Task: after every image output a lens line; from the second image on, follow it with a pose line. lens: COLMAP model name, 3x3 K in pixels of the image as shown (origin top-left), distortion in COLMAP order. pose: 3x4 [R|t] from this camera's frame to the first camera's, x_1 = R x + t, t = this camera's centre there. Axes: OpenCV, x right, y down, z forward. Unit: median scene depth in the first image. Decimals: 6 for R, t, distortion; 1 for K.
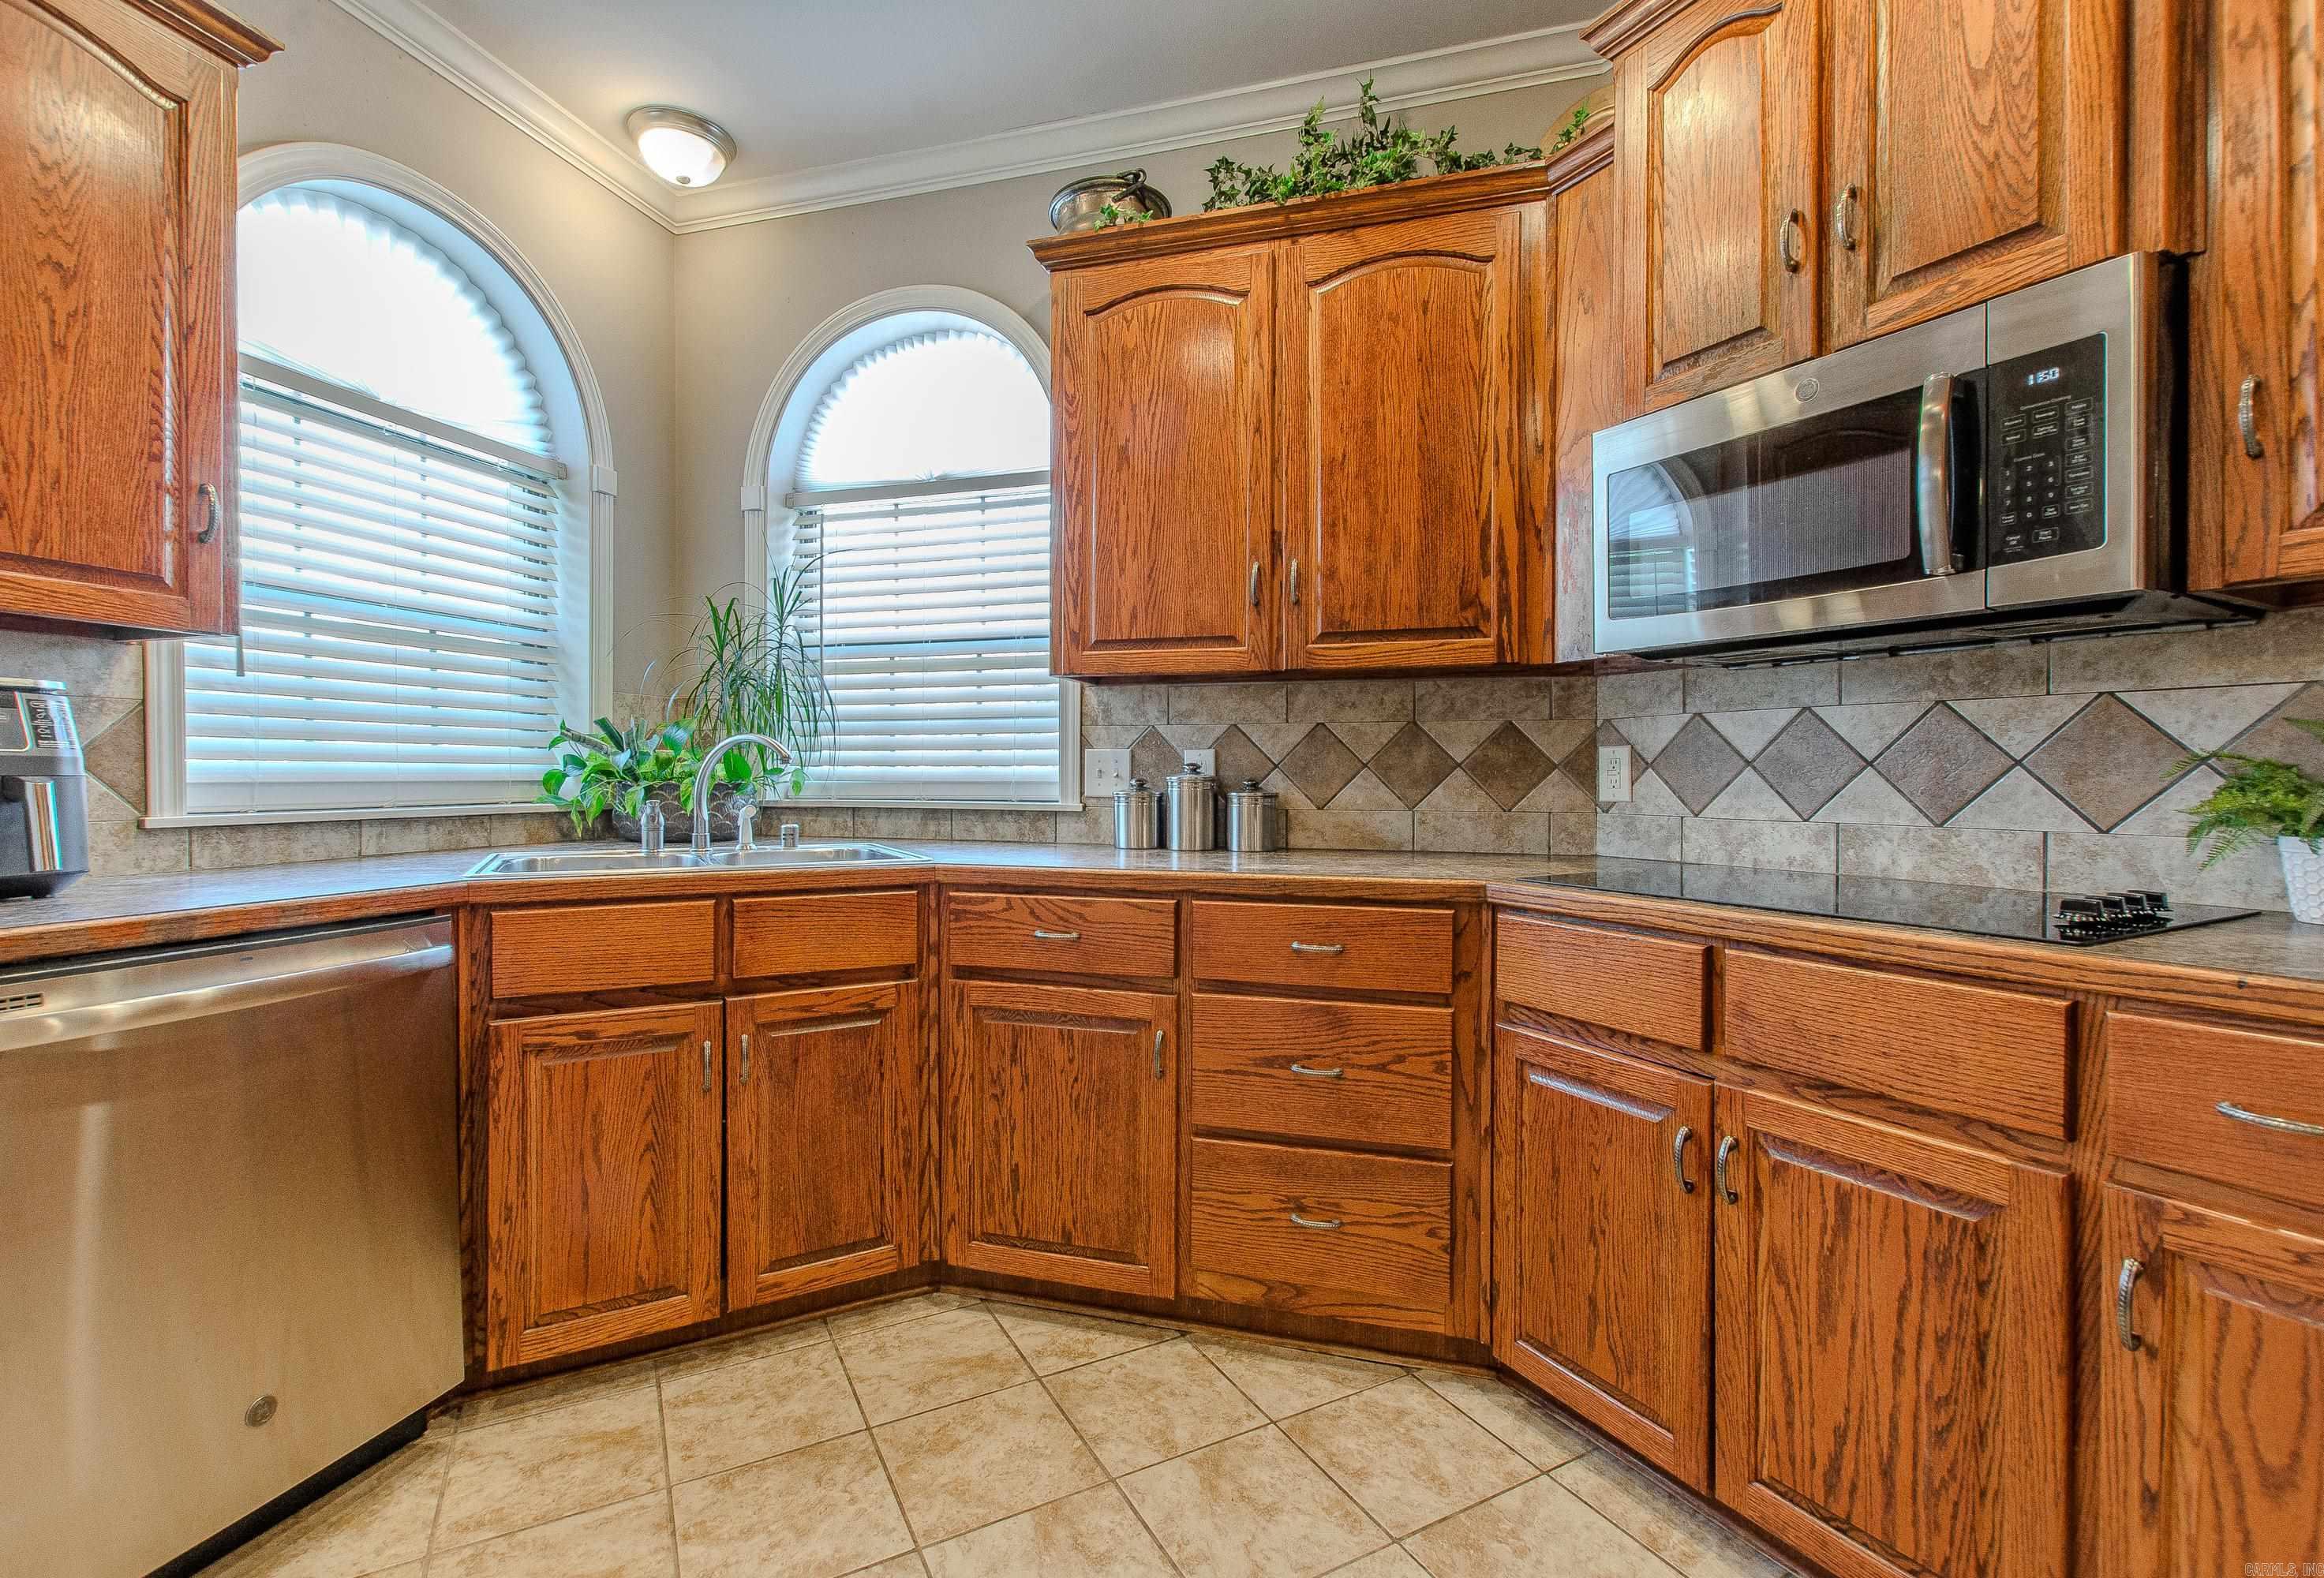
lens RADIAL K [[1008.9, 0, 1162.0], [0, 1008.9, 789.0], [0, 0, 1]] dist [0.004836, -0.004039]
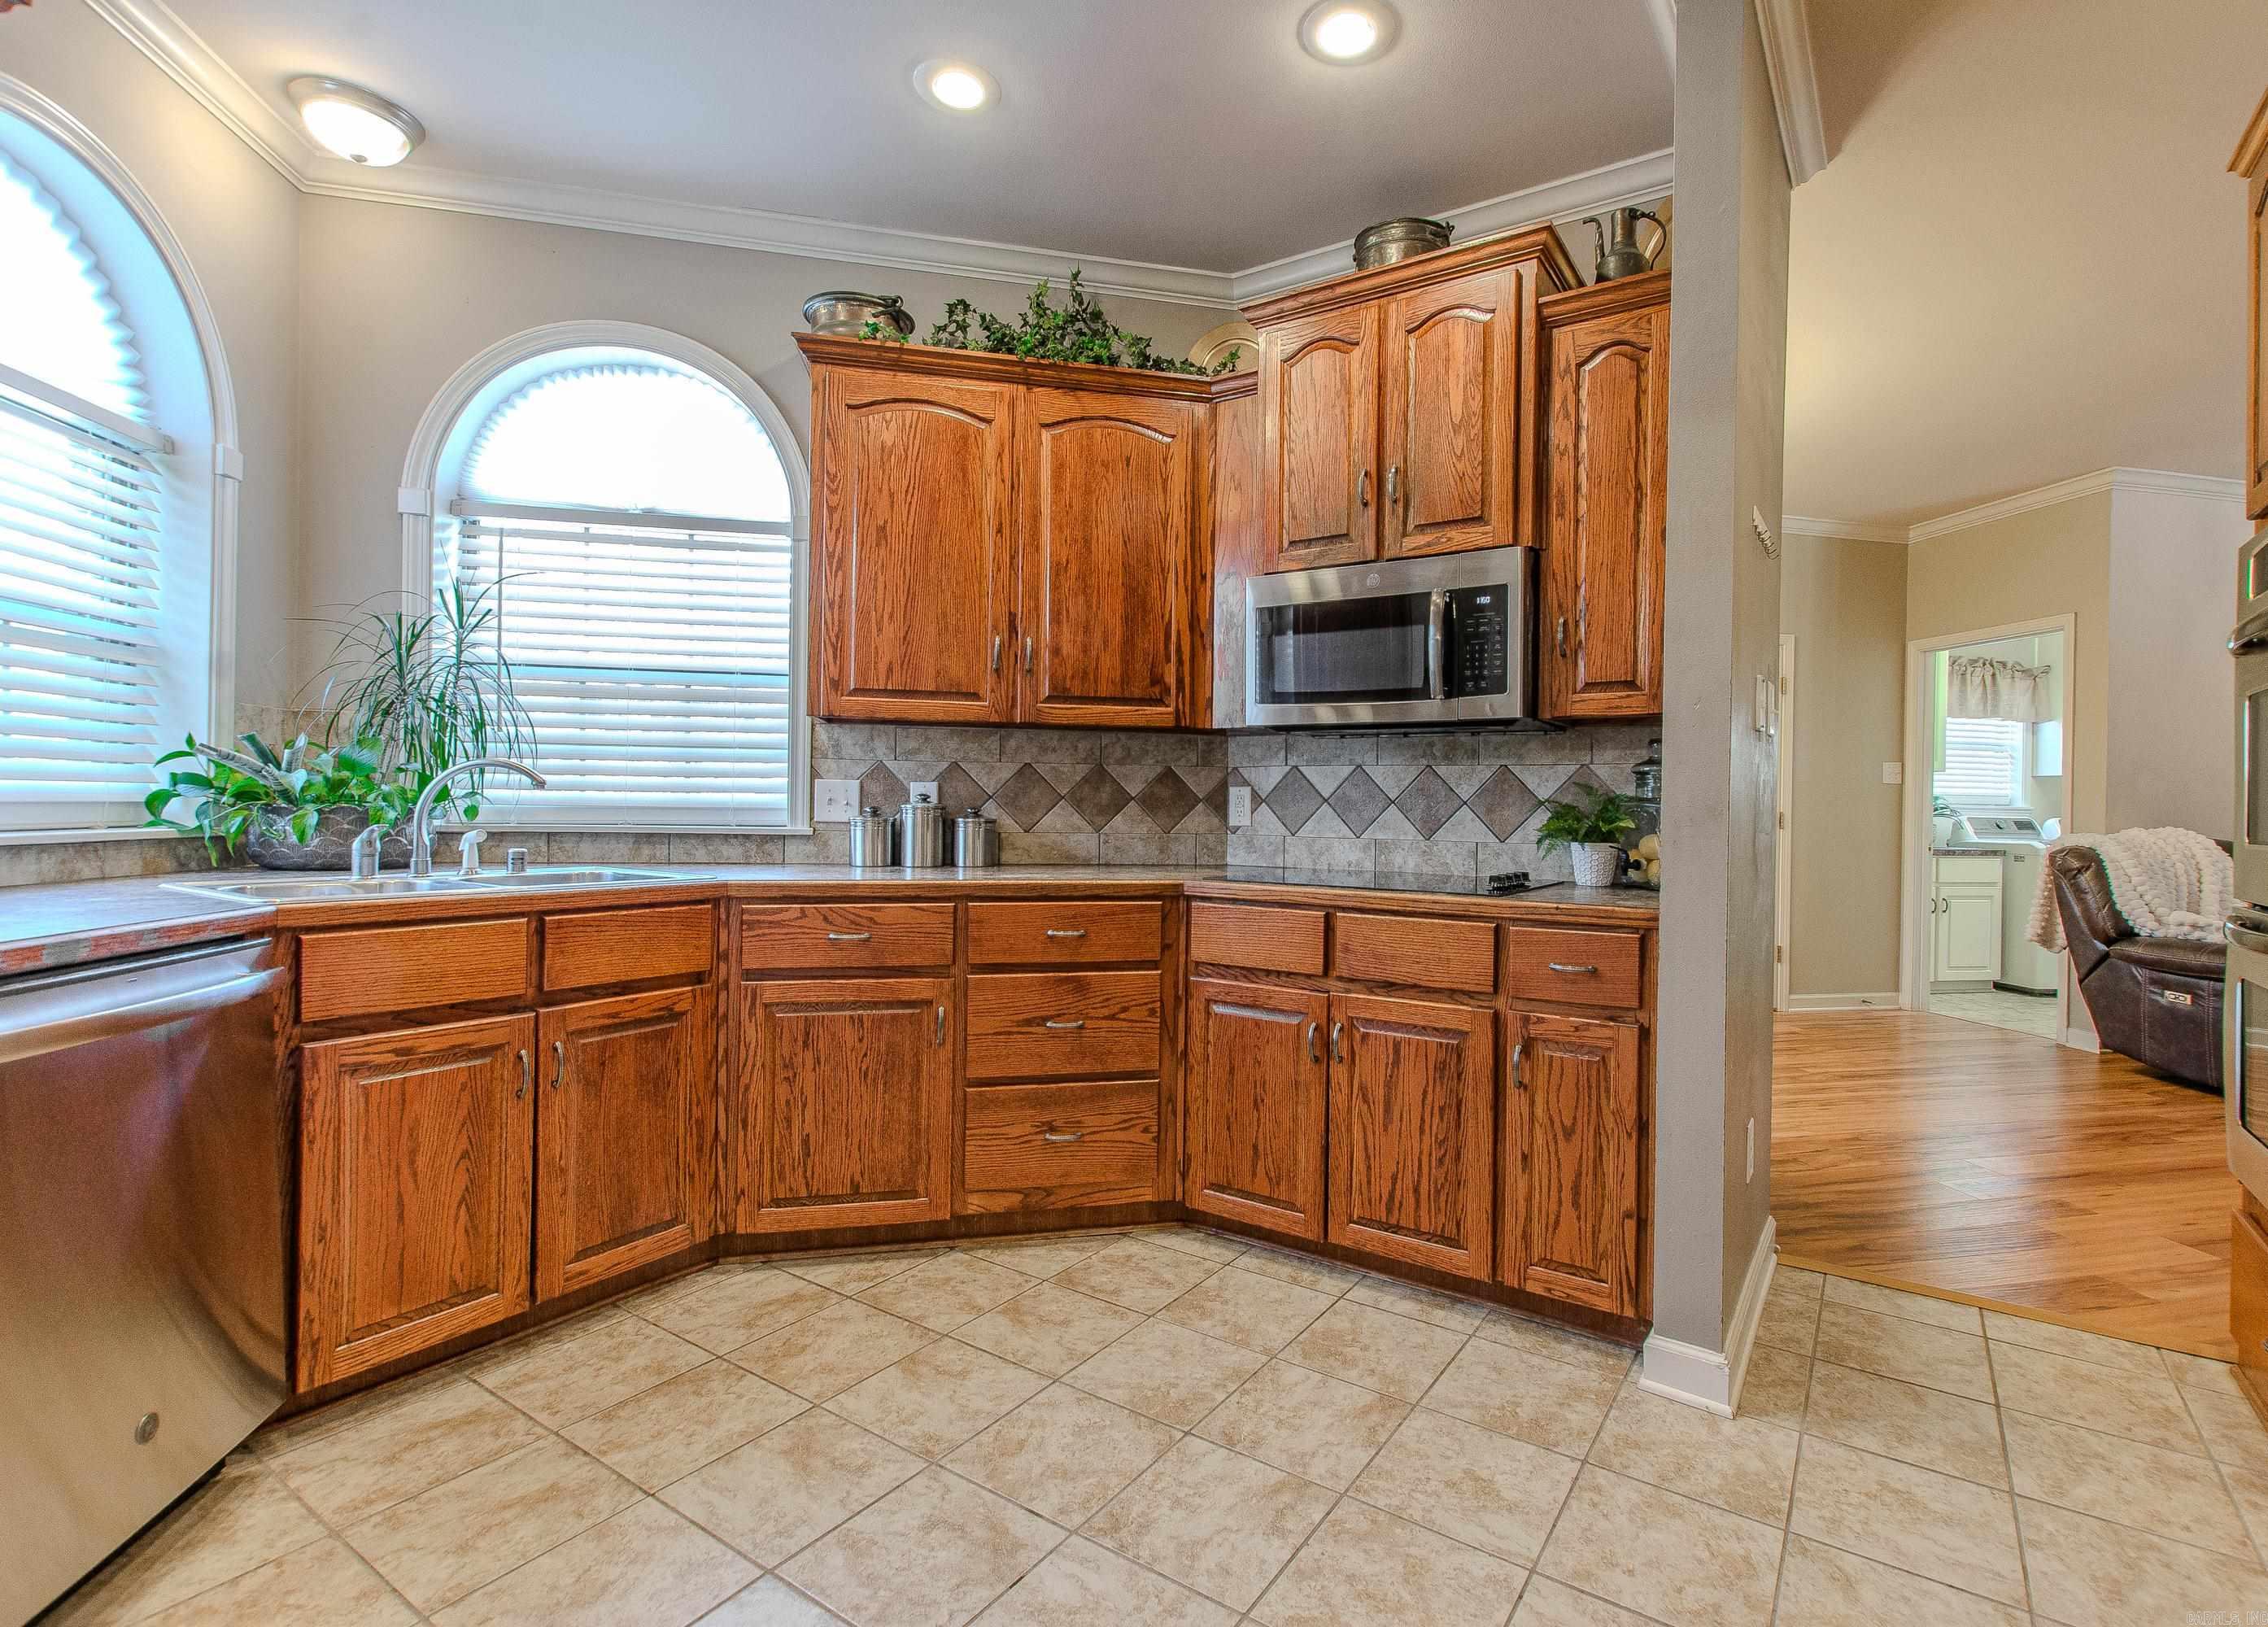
lens RADIAL K [[1020.0, 0, 1229.6], [0, 1020.0, 816.6], [0, 0, 1]] dist [-0.001351, 0.000225]
pose [[0.873374, 0.004362, 0.487031, -0.318404], [-0.004973, 0.999988, -0.000038, -0.000368], [-0.487025, -0.002389, 0.873385, -0.296573]]
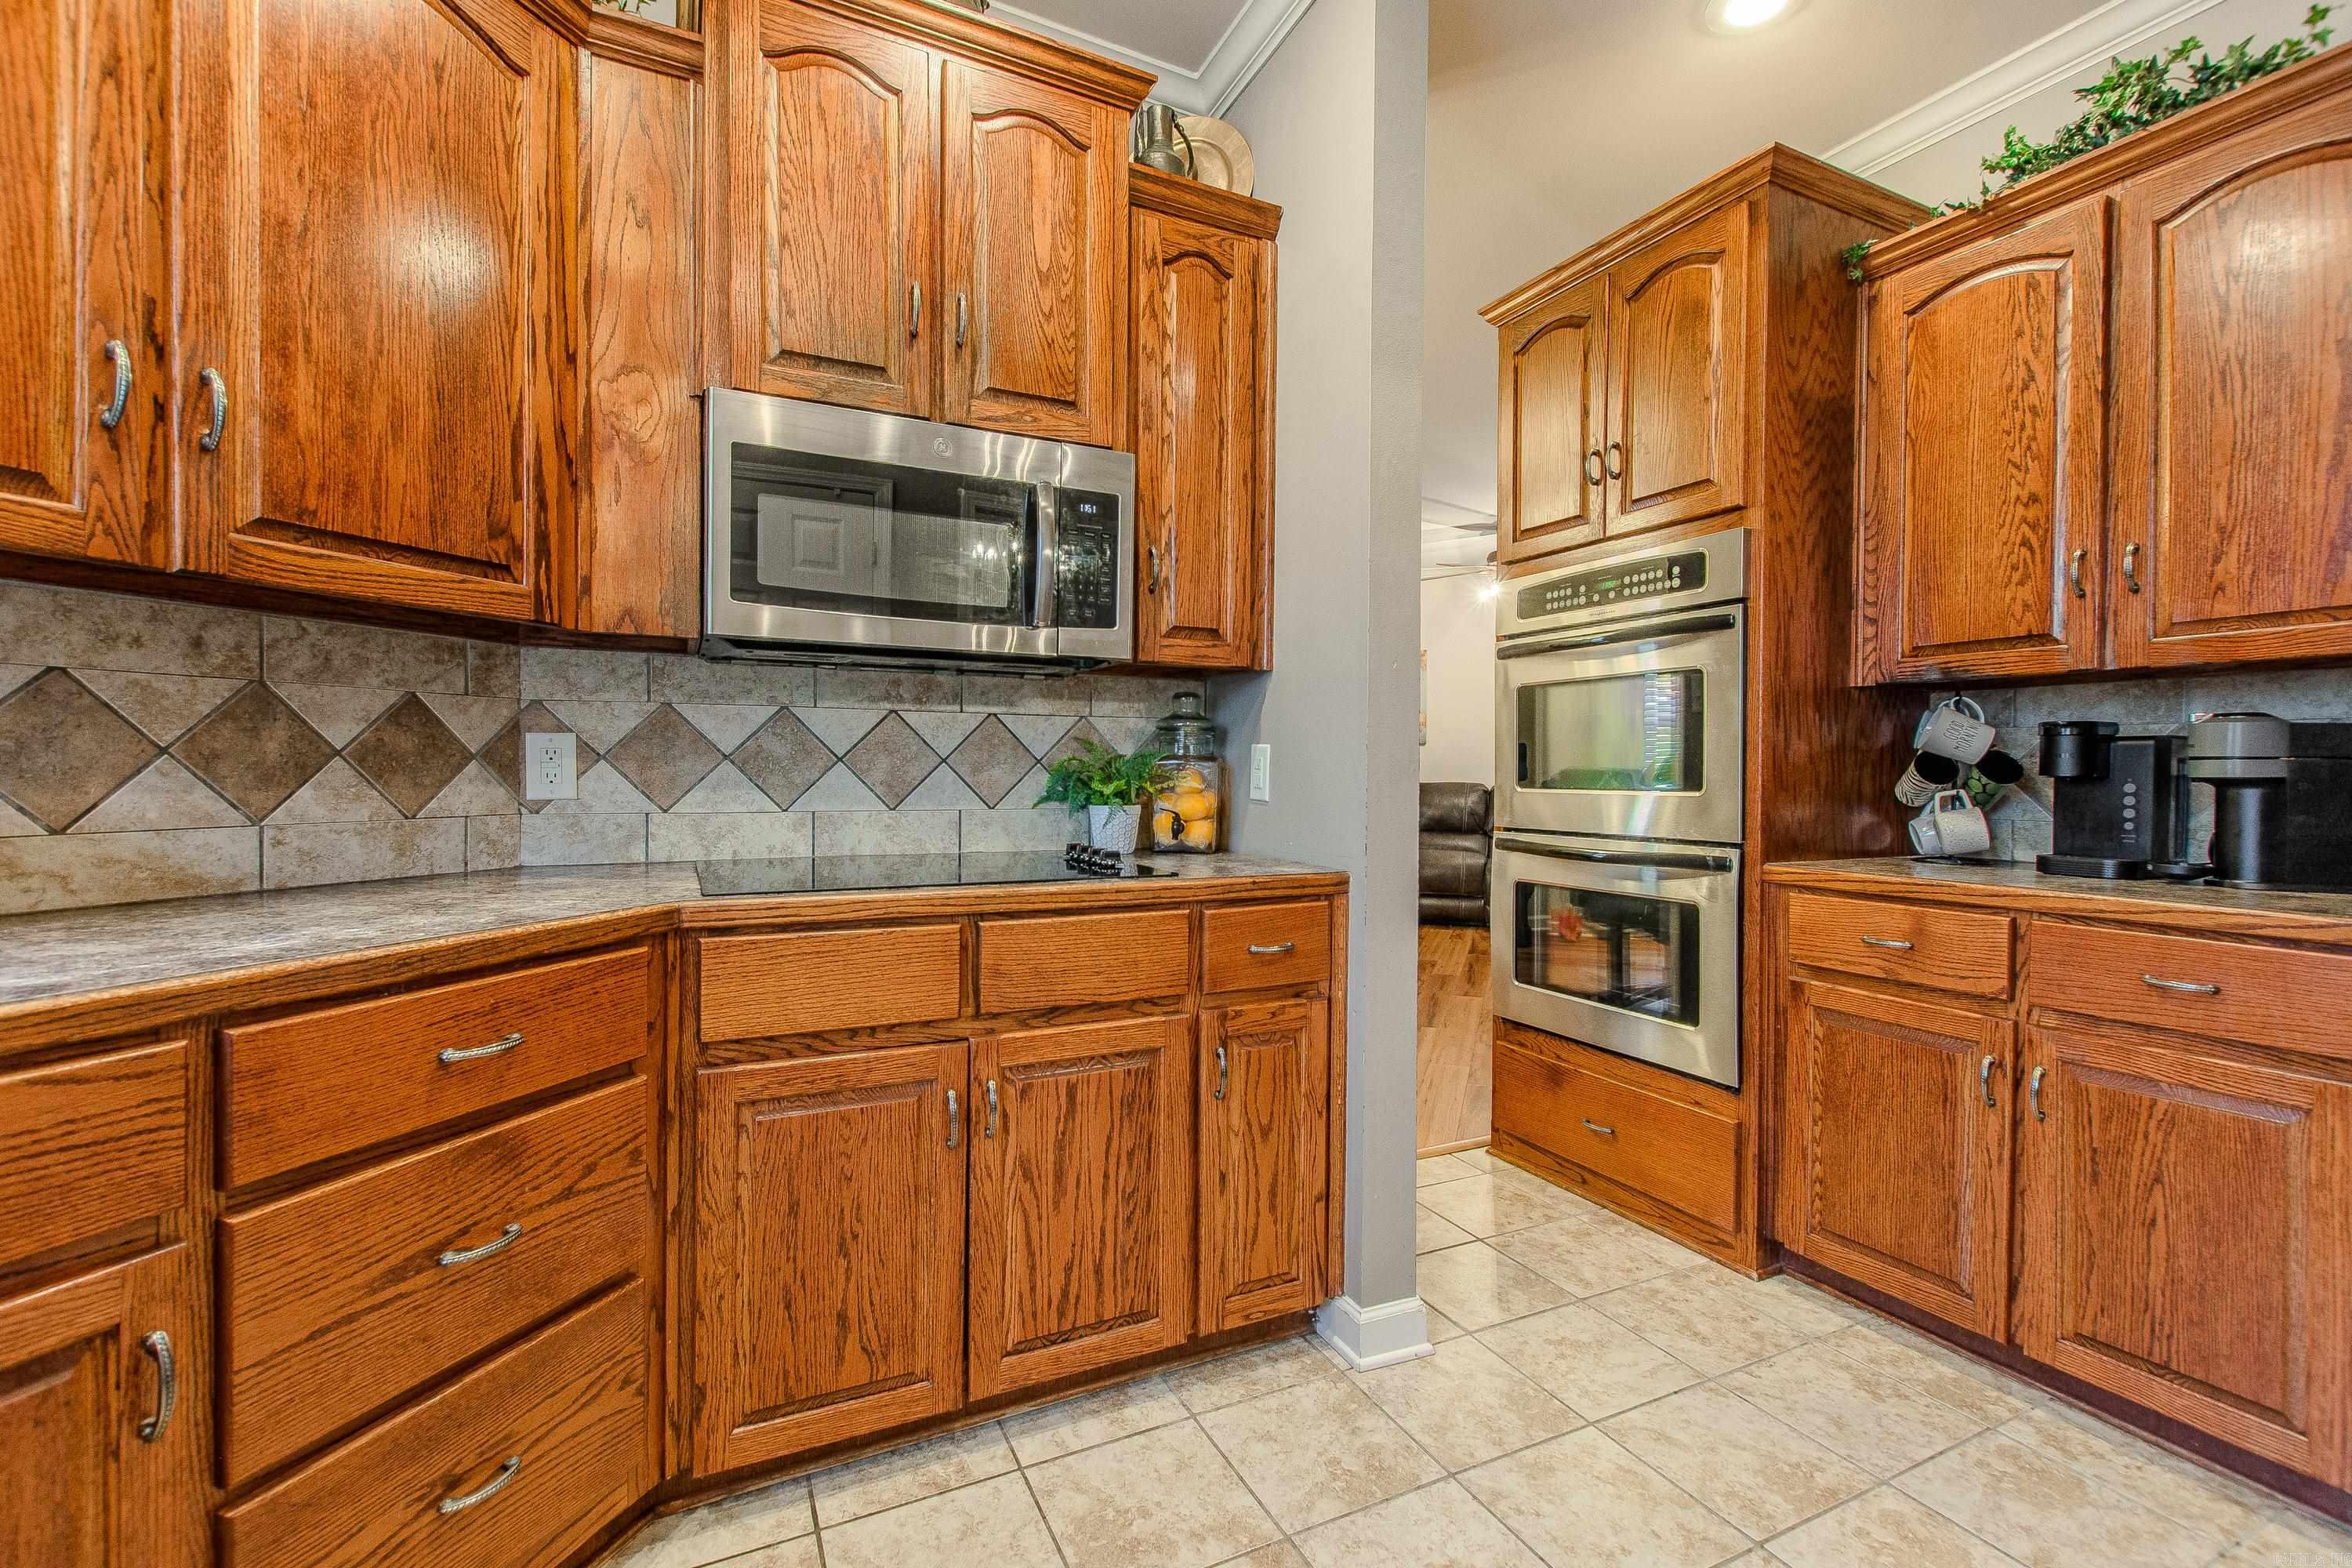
lens RADIAL K [[1018.3, 0, 1176.0], [0, 1018.3, 784.0], [0, 0, 1]] dist [0.001225, -0.001059]
pose [[0.060242, -0.018224, 0.998017, -0.441883], [0.006509, 0.999819, 0.017864, -0.014755], [-0.998163, 0.005420, 0.060350, 0.526504]]
